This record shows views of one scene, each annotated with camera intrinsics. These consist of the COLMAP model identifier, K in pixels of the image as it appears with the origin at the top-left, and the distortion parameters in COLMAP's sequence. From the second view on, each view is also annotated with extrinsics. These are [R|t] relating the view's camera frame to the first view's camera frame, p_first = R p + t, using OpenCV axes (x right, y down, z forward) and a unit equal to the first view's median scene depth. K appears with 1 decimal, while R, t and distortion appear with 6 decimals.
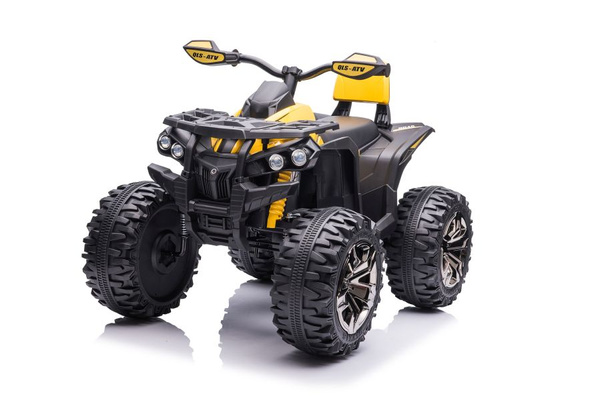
lens RADIAL K [[1196.1, 0, 300.0], [0, 1196.1, 200.0], [0, 0, 1]] dist [0.177841, 0.058369]
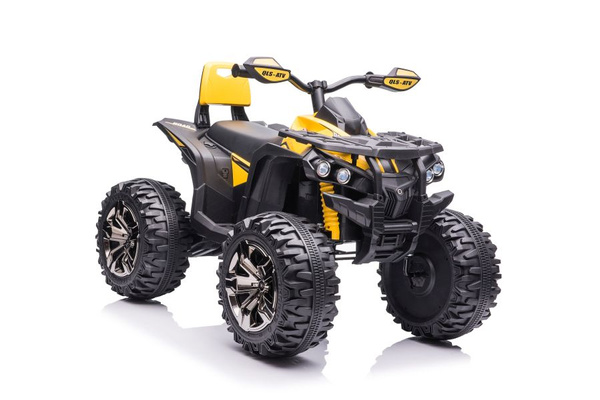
lens RADIAL K [[1196.1, 0, 300.0], [0, 1196.1, 200.0], [0, 0, 1]] dist [0.177841, 0.058369]
pose [[0.423071, -0.143038, 0.894735, -1.013701], [0.078273, 0.989539, 0.121183, -0.145616], [-0.902709, 0.018764, 0.429842, 0.618816]]
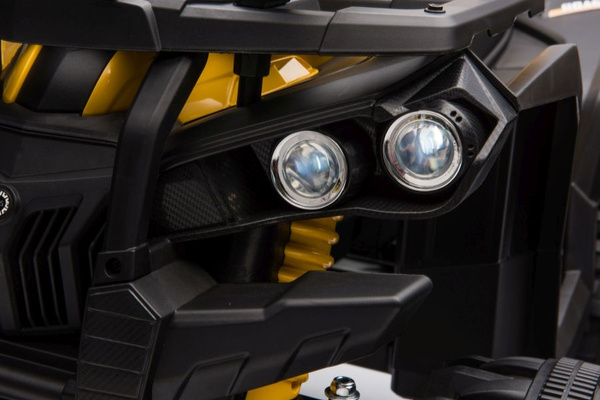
lens RADIAL K [[1196.1, 0, 300.0], [0, 1196.1, 200.0], [0, 0, 1]] dist [0.177841, 0.058369]
pose [[0.992781, 0.011582, 0.119377, -0.044484], [-0.024302, 0.994106, 0.105656, -0.046815], [-0.117449, -0.107795, 0.987211, 0.774971]]
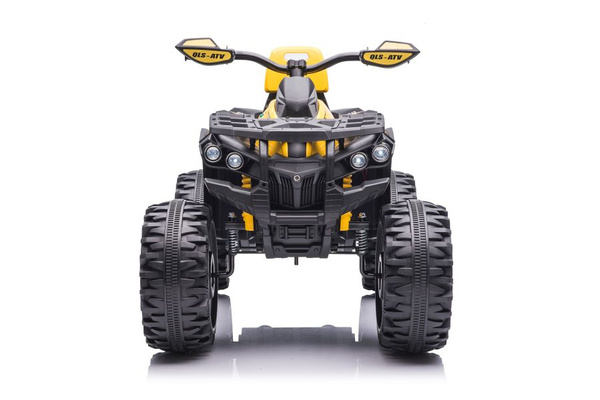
lens RADIAL K [[1196.1, 0, 300.0], [0, 1196.1, 200.0], [0, 0, 1]] dist [0.177841, 0.058369]
pose [[0.867895, -0.128399, 0.479866, -0.507980], [0.118293, 0.991648, 0.051391, -0.053587], [-0.482457, 0.012163, 0.875835, 0.182630]]
